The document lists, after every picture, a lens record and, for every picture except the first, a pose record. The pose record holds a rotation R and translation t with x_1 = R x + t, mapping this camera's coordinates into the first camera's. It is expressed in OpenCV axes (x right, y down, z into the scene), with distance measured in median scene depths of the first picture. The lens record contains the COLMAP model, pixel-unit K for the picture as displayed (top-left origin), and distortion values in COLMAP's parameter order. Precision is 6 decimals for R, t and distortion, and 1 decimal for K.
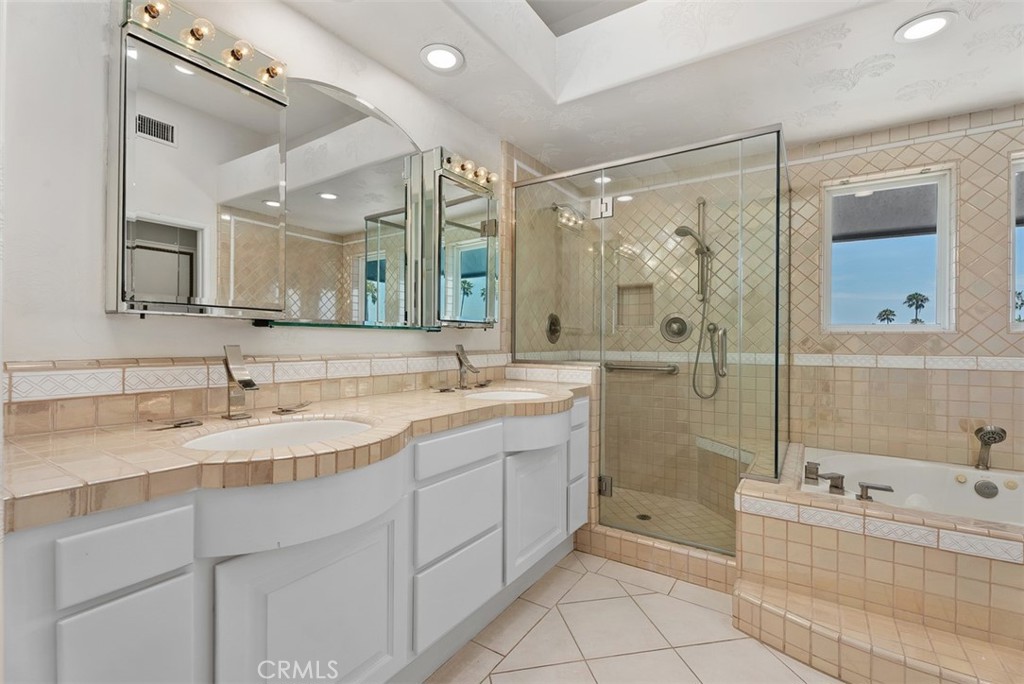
lens RADIAL K [[462.6, 0, 531.0], [0, 462.6, 340.4], [0, 0, 1]] dist [0.001790, -0.000295]
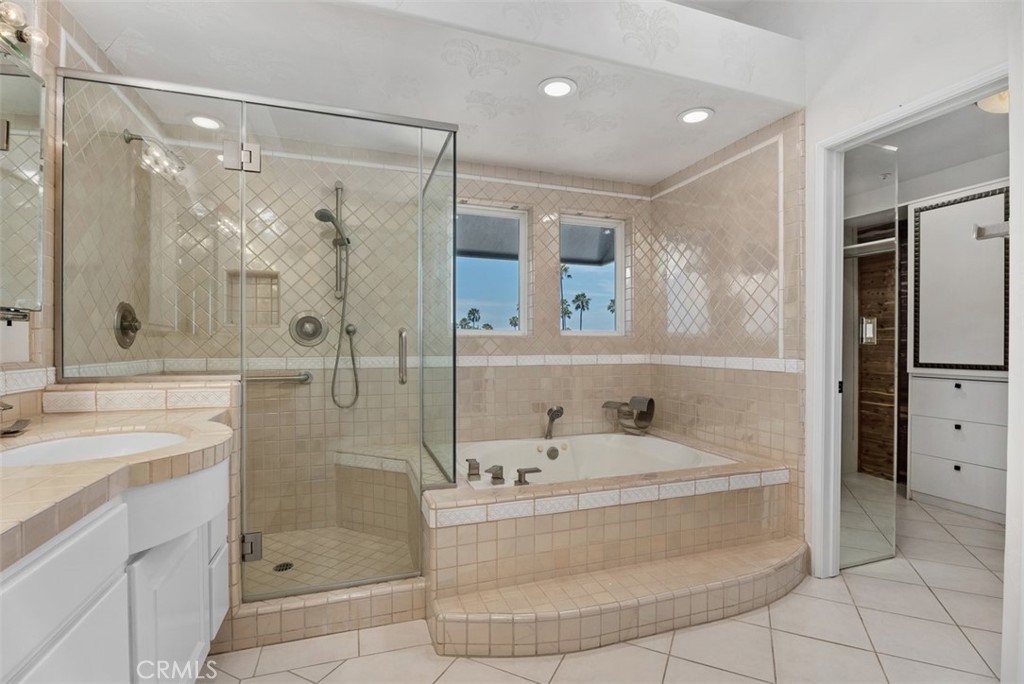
lens RADIAL K [[462.6, 0, 518.0], [0, 462.6, 347.0], [0, 0, 1]] dist [0.001790, -0.000295]
pose [[0.645933, -0.007313, 0.763359, -0.108266], [0.001318, 0.999963, 0.008464, -0.000223], [-0.763393, -0.004461, 0.645919, 0.202682]]
